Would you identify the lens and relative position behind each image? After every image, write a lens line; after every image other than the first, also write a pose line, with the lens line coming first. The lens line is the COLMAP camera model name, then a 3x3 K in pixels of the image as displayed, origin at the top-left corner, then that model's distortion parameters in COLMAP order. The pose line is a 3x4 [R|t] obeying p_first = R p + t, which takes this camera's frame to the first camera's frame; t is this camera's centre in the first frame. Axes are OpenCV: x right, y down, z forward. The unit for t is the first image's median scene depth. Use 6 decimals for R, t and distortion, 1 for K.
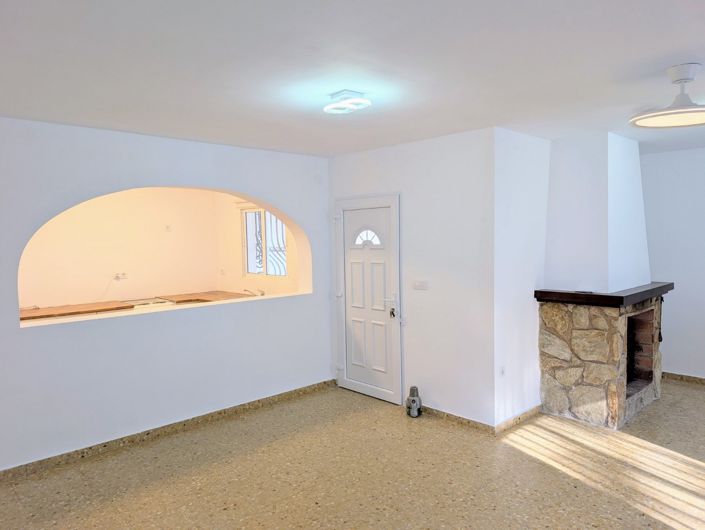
lens RADIAL K [[481.5, 0, 352.5], [0, 481.5, 265.0], [0, 0, 1]] dist [0.030482, -0.019505]
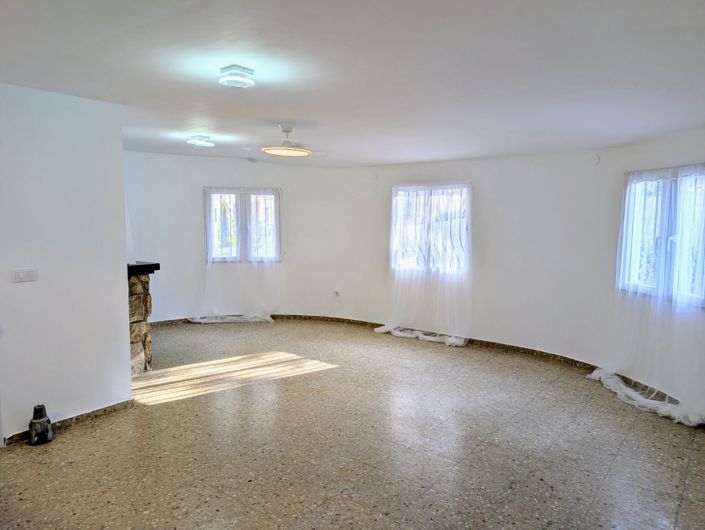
lens RADIAL K [[481.5, 0, 352.5], [0, 481.5, 265.0], [0, 0, 1]] dist [0.030482, -0.019505]
pose [[-0.116377, -0.087142, 0.989375, -0.767804], [0.048012, 0.994485, 0.093240, -0.024984], [-0.992044, 0.058353, -0.111551, 0.640454]]
